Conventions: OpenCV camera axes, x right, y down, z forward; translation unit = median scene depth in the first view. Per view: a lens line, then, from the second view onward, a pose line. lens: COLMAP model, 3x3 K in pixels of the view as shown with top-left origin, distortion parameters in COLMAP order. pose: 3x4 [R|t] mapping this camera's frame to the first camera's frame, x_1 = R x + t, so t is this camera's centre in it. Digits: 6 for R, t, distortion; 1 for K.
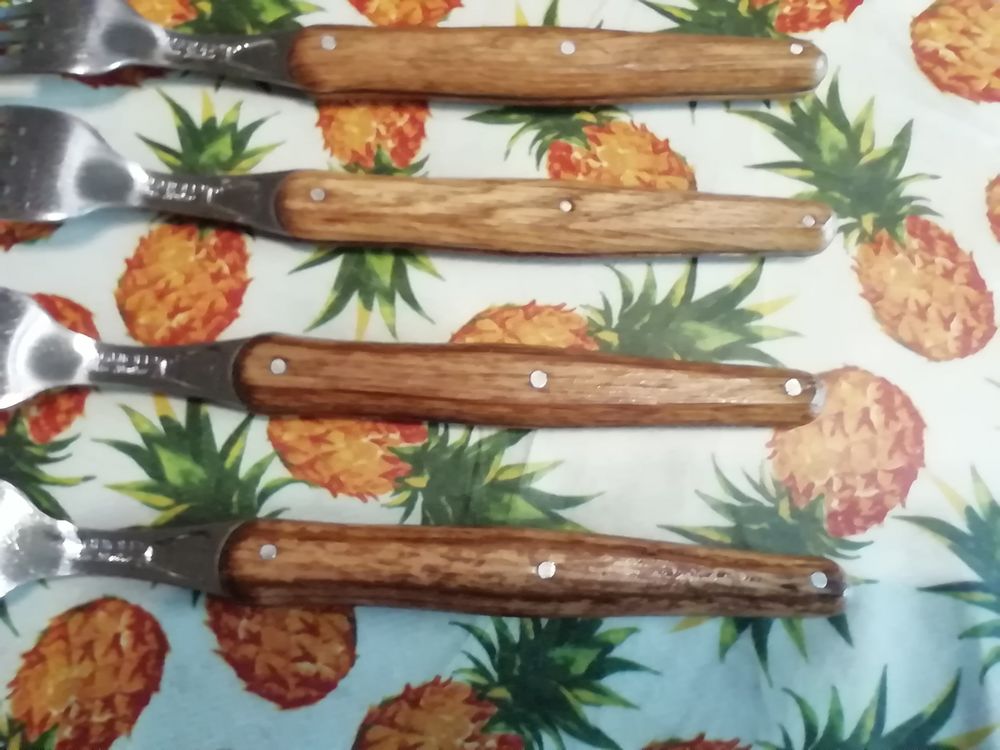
lens RADIAL K [[808.0, 0, 511.6], [0, 808.0, 367.8], [0, 0, 1]] dist [0.102663, -0.160198]
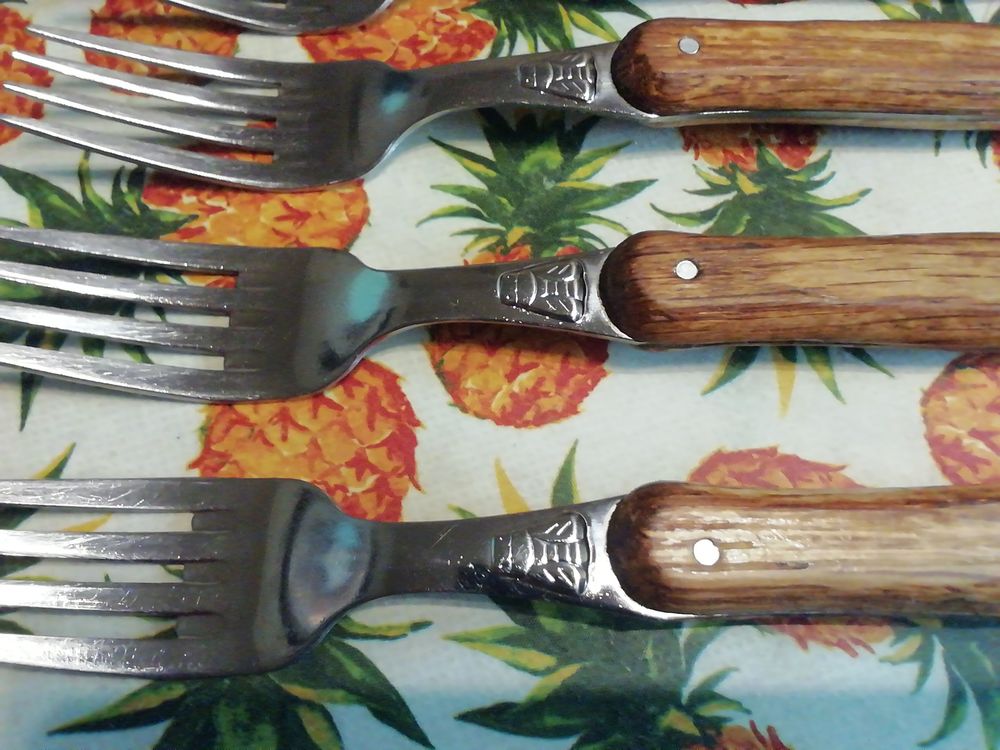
lens RADIAL K [[808.0, 0, 506.5], [0, 808.0, 368.8], [0, 0, 1]] dist [0.102663, -0.160198]
pose [[0.999599, -0.027381, 0.007246, -0.439672], [0.028125, 0.989819, -0.139523, 0.026201], [-0.003352, 0.139670, 0.990192, 0.333679]]
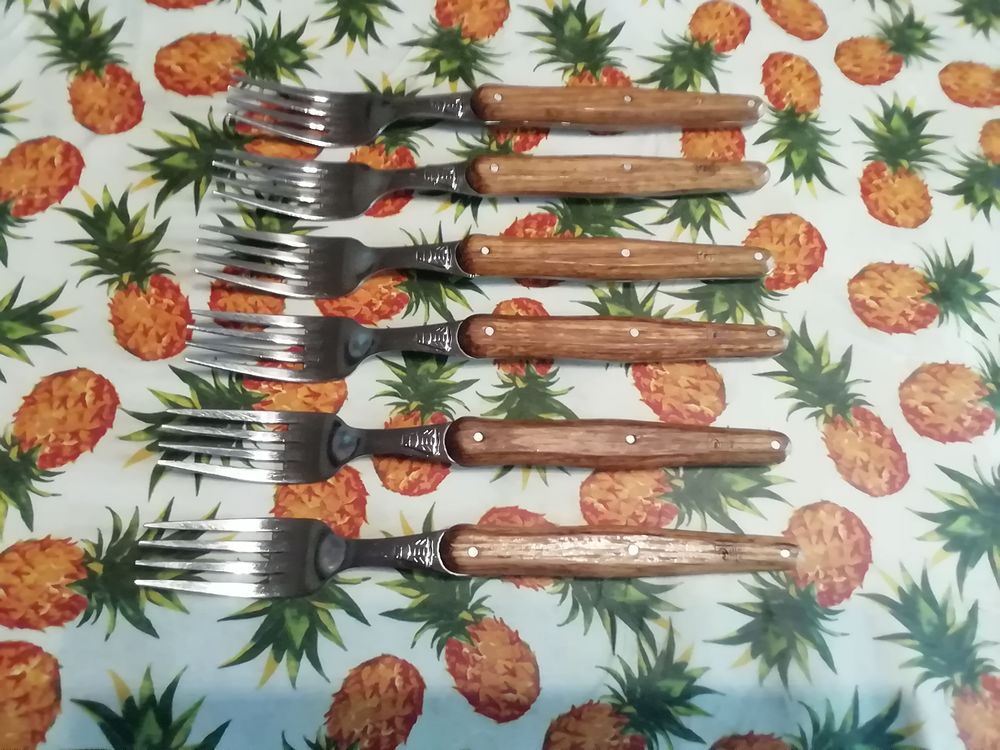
lens RADIAL K [[808.0, 0, 510.2], [0, 808.0, 363.9], [0, 0, 1]] dist [0.102663, -0.160198]
pose [[0.997905, -0.003706, 0.064588, -0.329858], [0.010501, 0.994397, -0.105183, -0.111529], [-0.063836, 0.105641, 0.992353, -0.635078]]
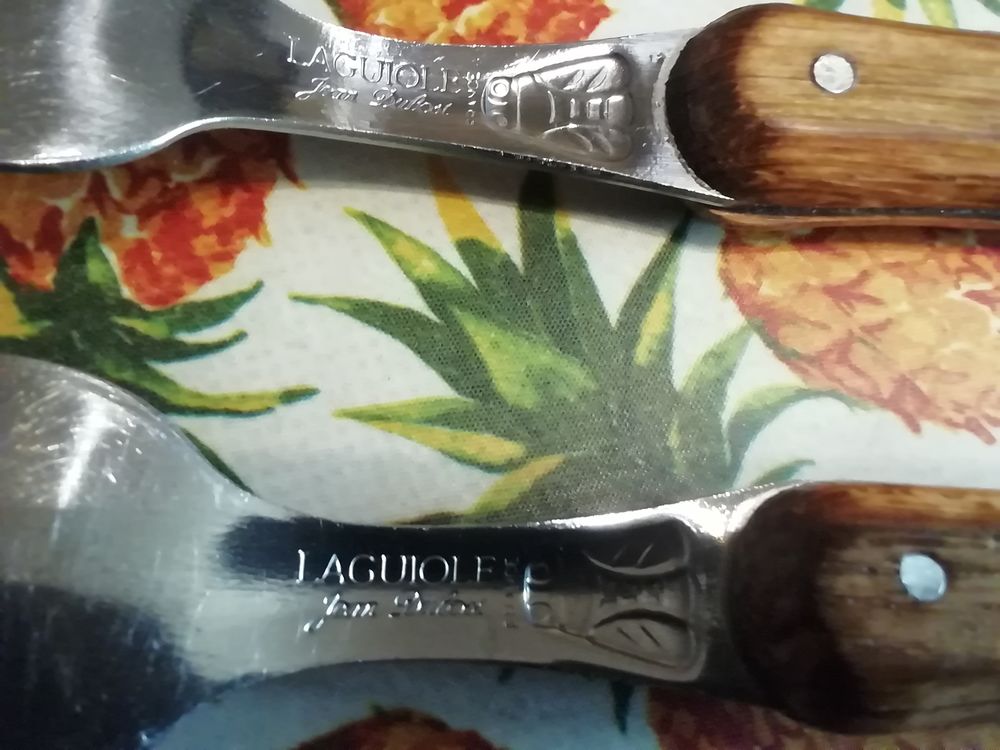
lens RADIAL K [[824.8, 0, 504.9], [0, 824.8, 370.9], [0, 0, 1]] dist [0.062672, -0.012608]
pose [[0.995904, -0.019446, 0.088297, -0.445483], [0.018890, 0.999796, 0.007129, 0.120587], [-0.088417, -0.005431, 0.996069, 0.598950]]
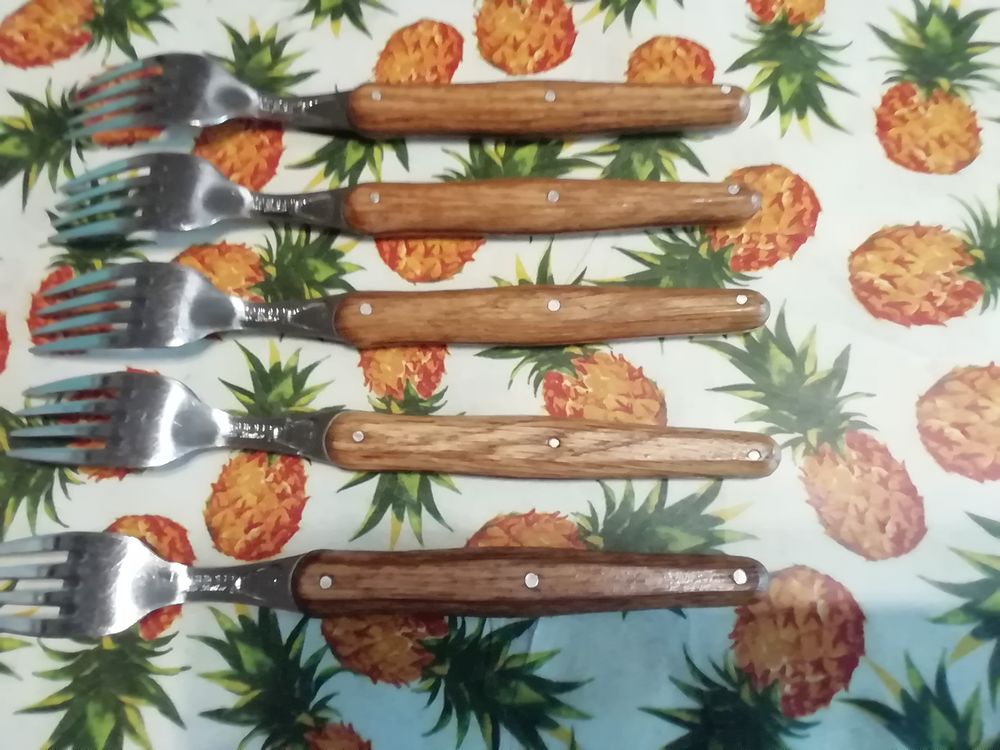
lens RADIAL K [[808.0, 0, 506.7], [0, 808.0, 367.9], [0, 0, 1]] dist [0.102663, -0.160198]
pose [[0.995945, -0.033582, -0.083459, 0.101215], [0.029603, 0.998386, -0.048466, -0.250216], [0.084952, 0.045799, 0.995332, -0.242280]]
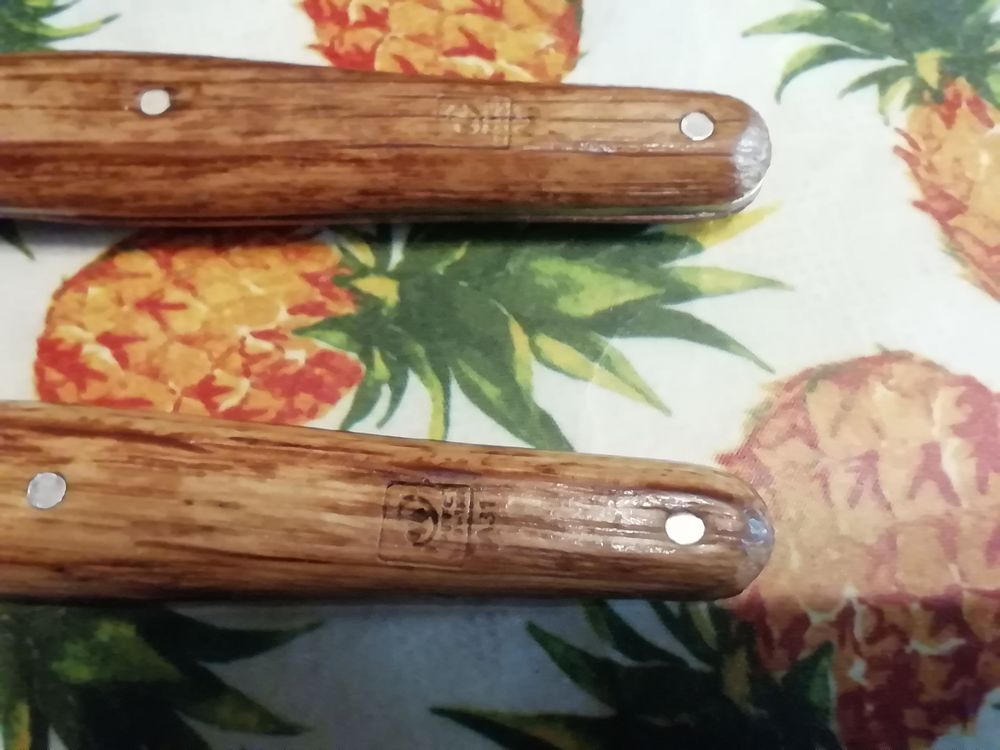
lens RADIAL K [[808.0, 0, 516.6], [0, 808.0, 371.4], [0, 0, 1]] dist [0.102663, -0.160198]
pose [[0.996692, 0.011940, -0.080390, 0.249811], [-0.018430, 0.996586, -0.080479, 0.050401], [0.079154, 0.081694, 0.993509, 0.550060]]
